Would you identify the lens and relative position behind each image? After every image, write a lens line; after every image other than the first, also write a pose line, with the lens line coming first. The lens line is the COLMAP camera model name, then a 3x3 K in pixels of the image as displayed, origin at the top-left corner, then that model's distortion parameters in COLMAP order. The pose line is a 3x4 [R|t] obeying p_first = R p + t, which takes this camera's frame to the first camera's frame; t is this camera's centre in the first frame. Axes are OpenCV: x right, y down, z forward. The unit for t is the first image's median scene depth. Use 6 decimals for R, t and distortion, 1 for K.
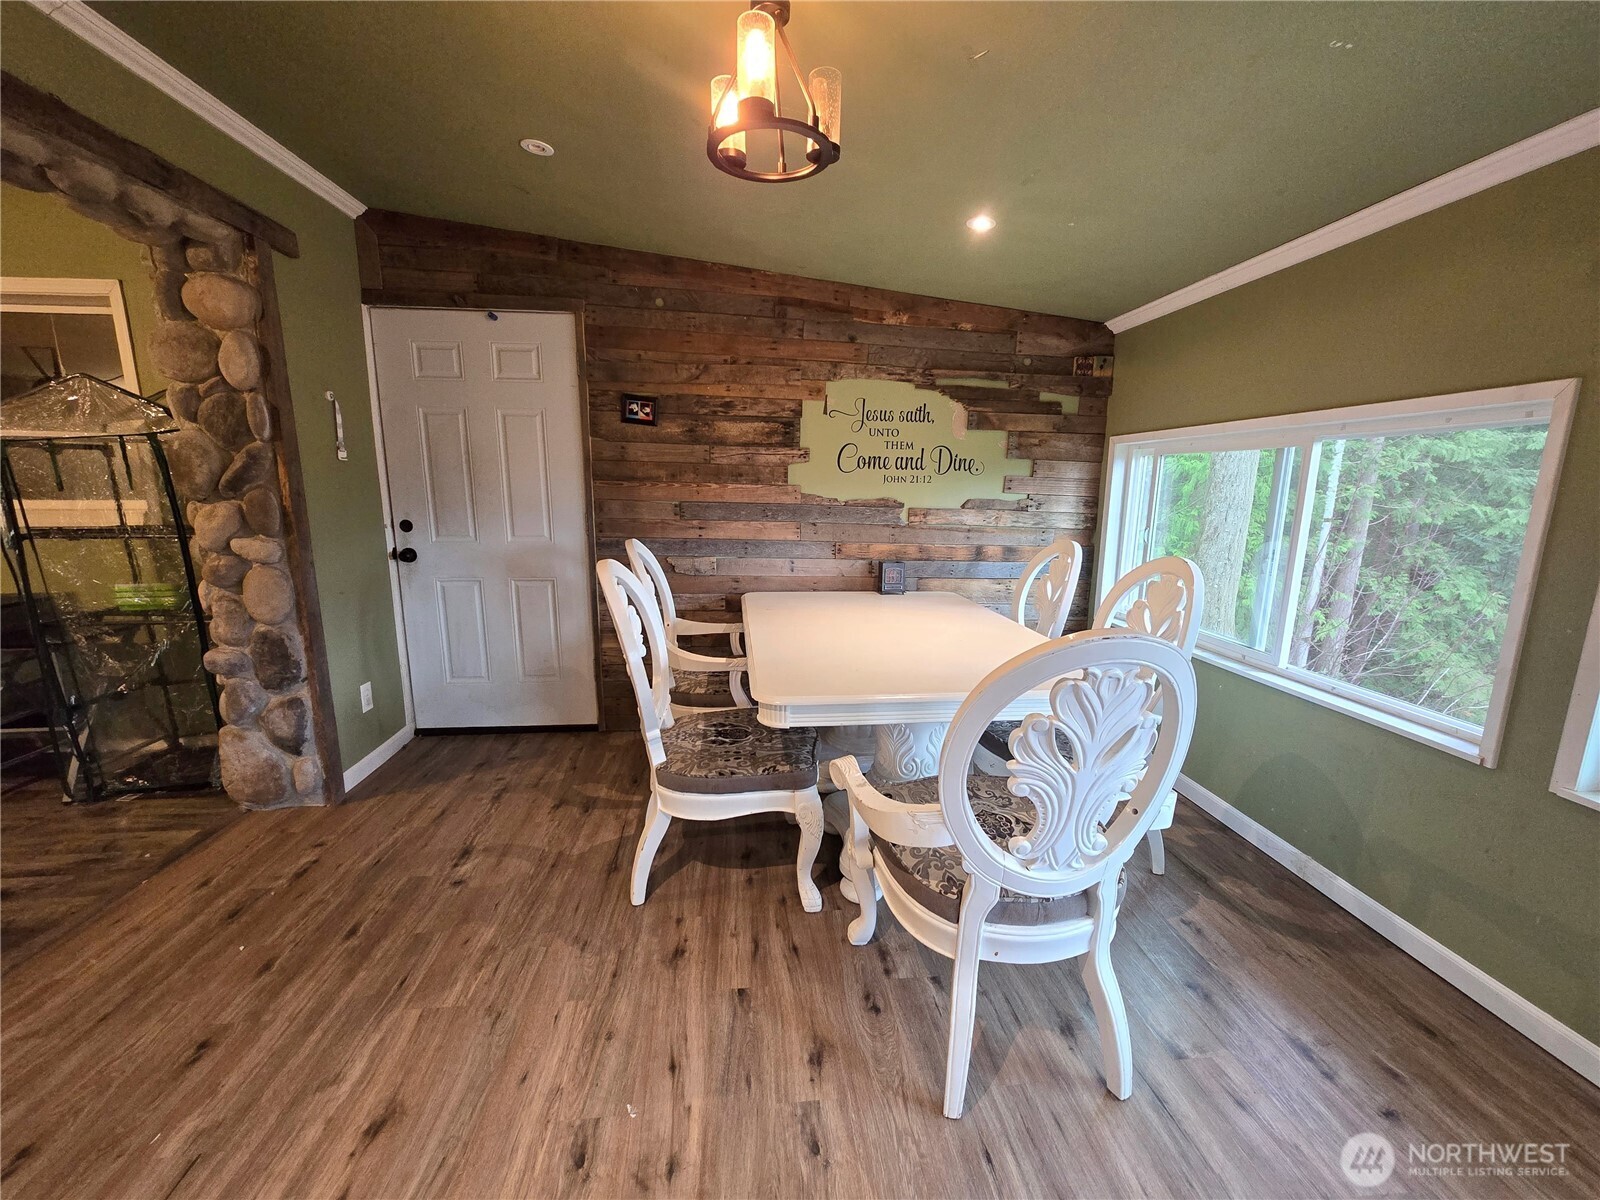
lens RADIAL K [[658.1, 0, 803.2], [0, 658.1, 609.1], [0, 0, 1]] dist [0.001052, 0.000260]
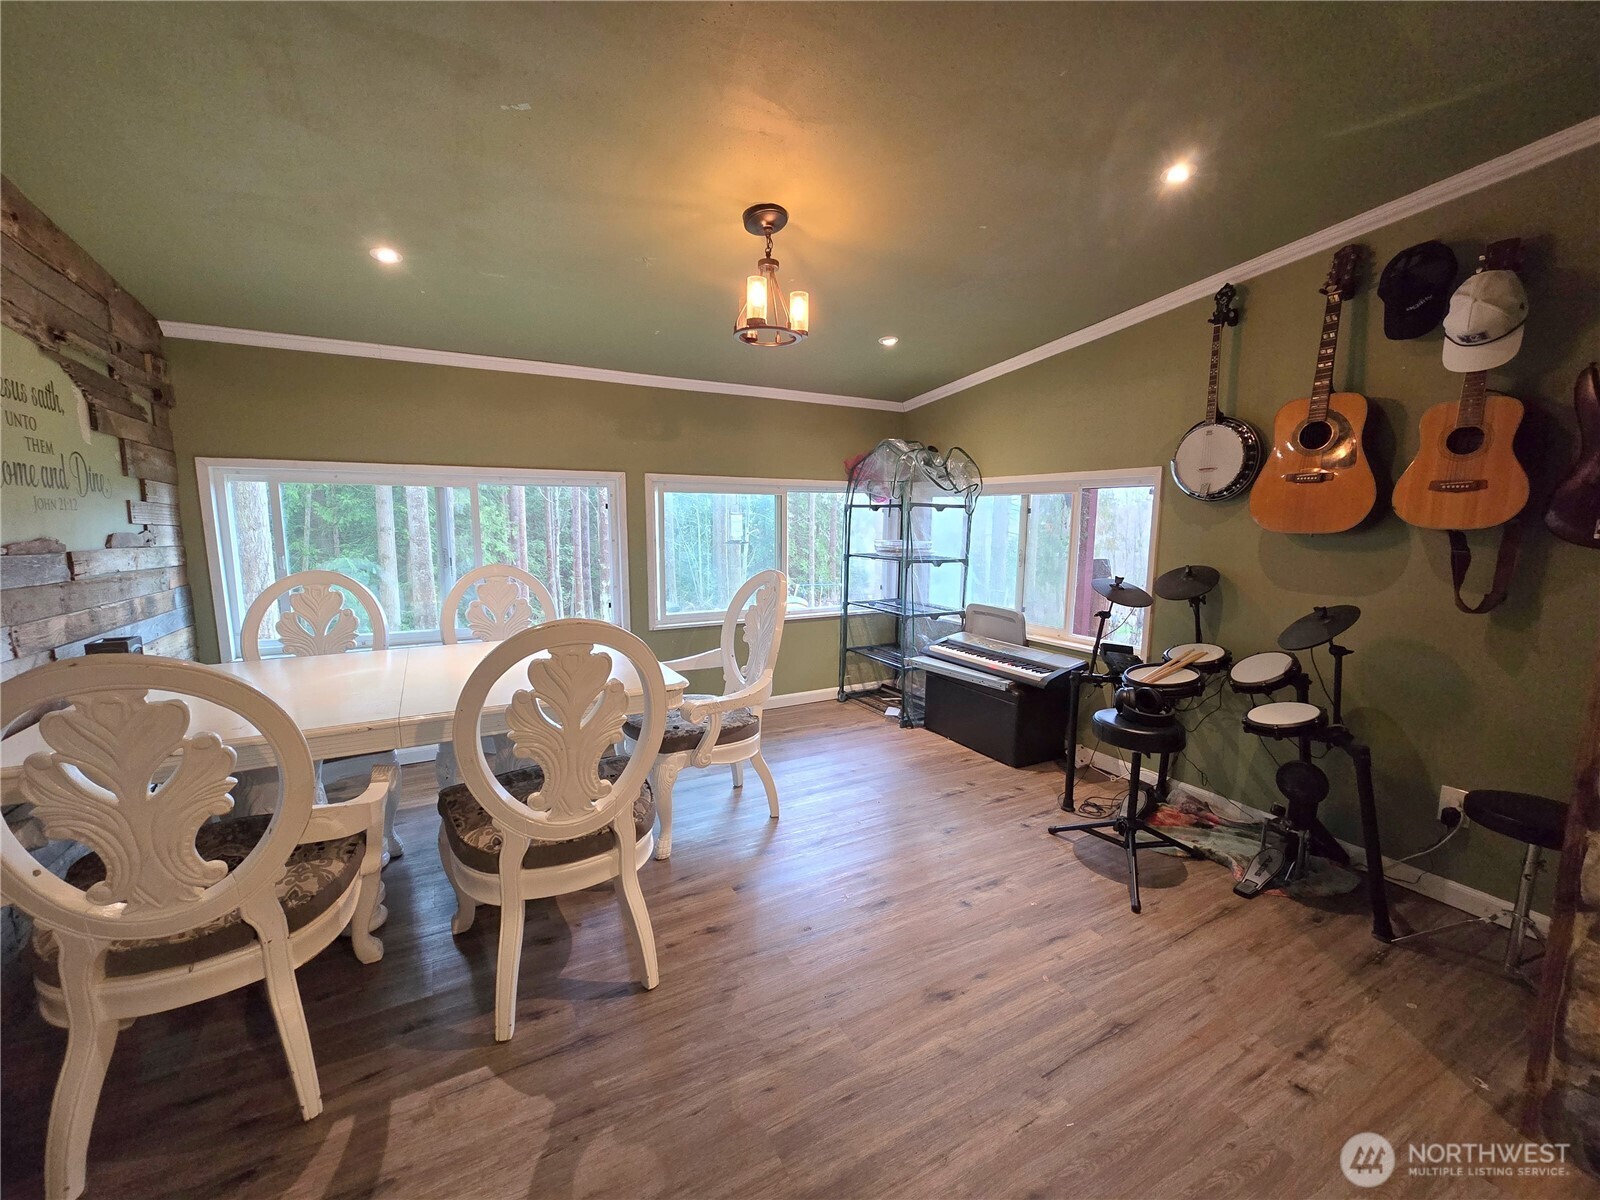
lens RADIAL K [[658.1, 0, 803.2], [0, 658.1, 609.1], [0, 0, 1]] dist [0.001052, 0.000260]
pose [[-0.403826, -0.140660, 0.903958, -0.772758], [0.163976, 0.960978, 0.222786, -0.149608], [-0.900020, 0.238194, -0.365003, 0.737879]]
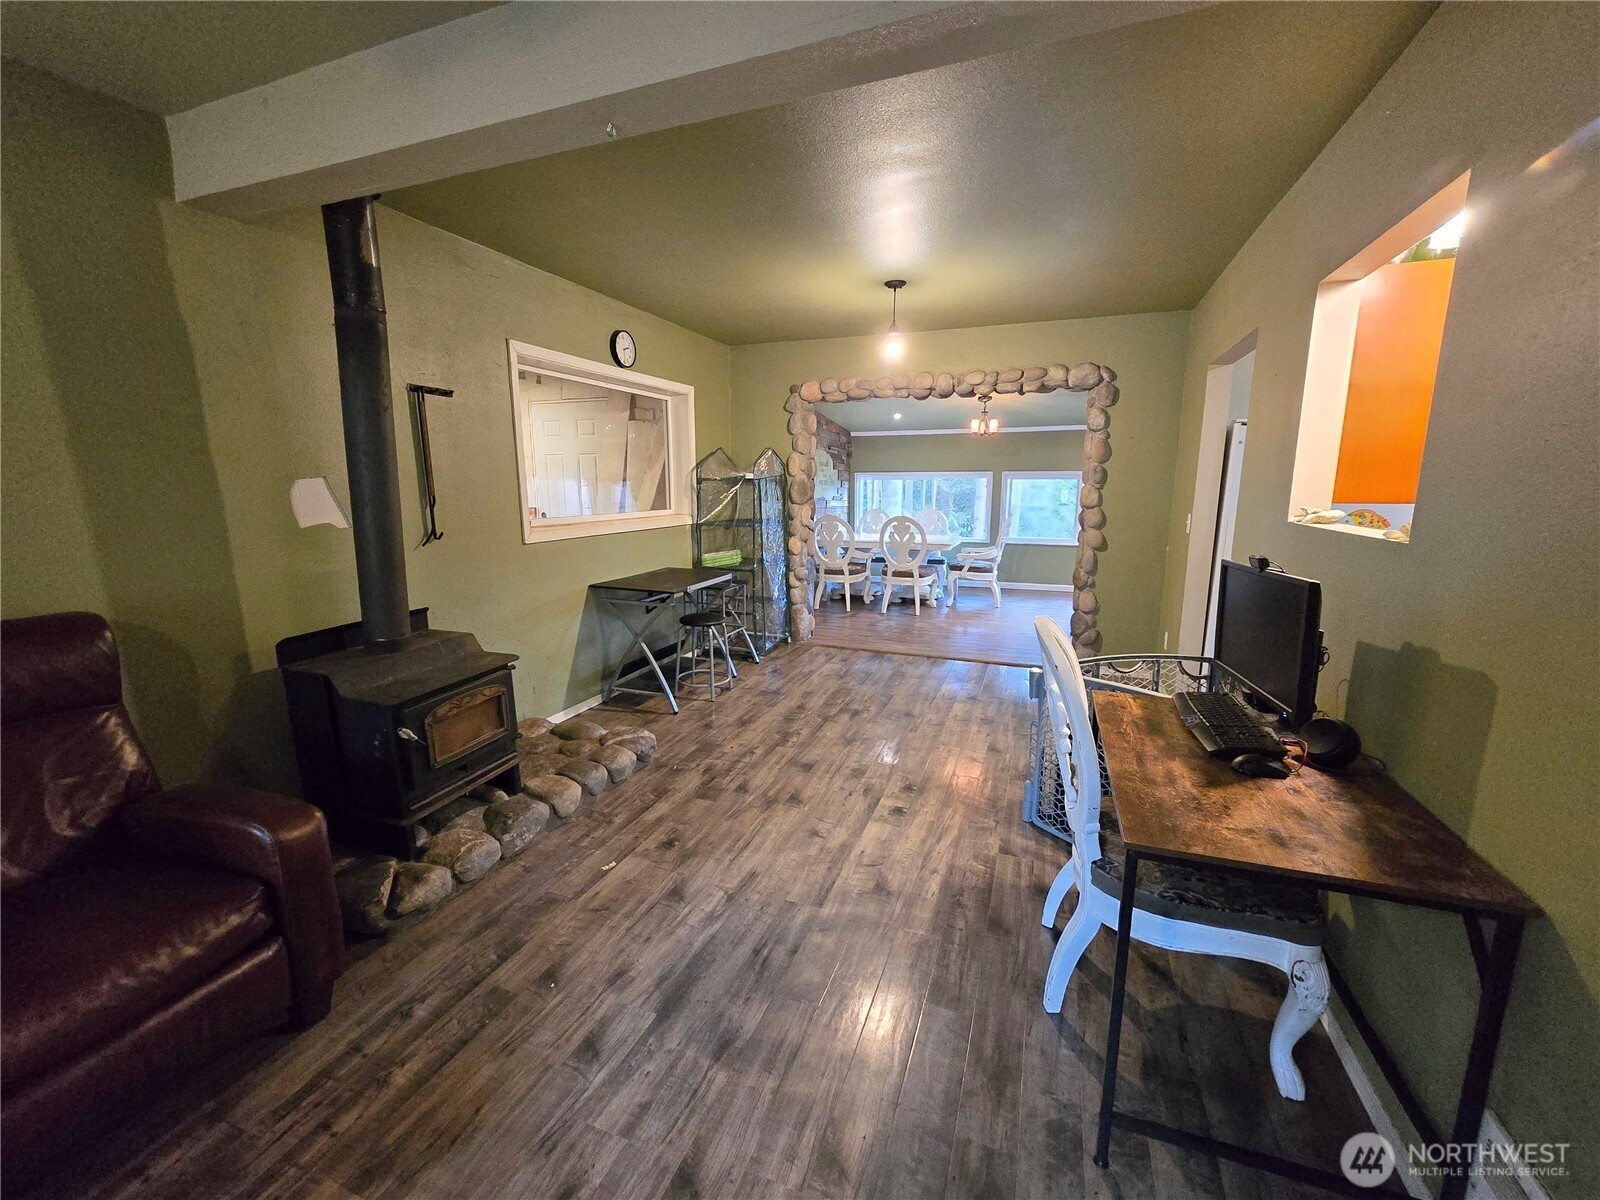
lens RADIAL K [[658.1, 0, 803.2], [0, 658.1, 609.1], [0, 0, 1]] dist [0.001052, 0.000260]
pose [[0.427714, -0.176254, 0.886564, -2.560650], [0.173637, 0.978560, 0.110774, -0.047348], [-0.887080, 0.106560, 0.449148, -0.009919]]
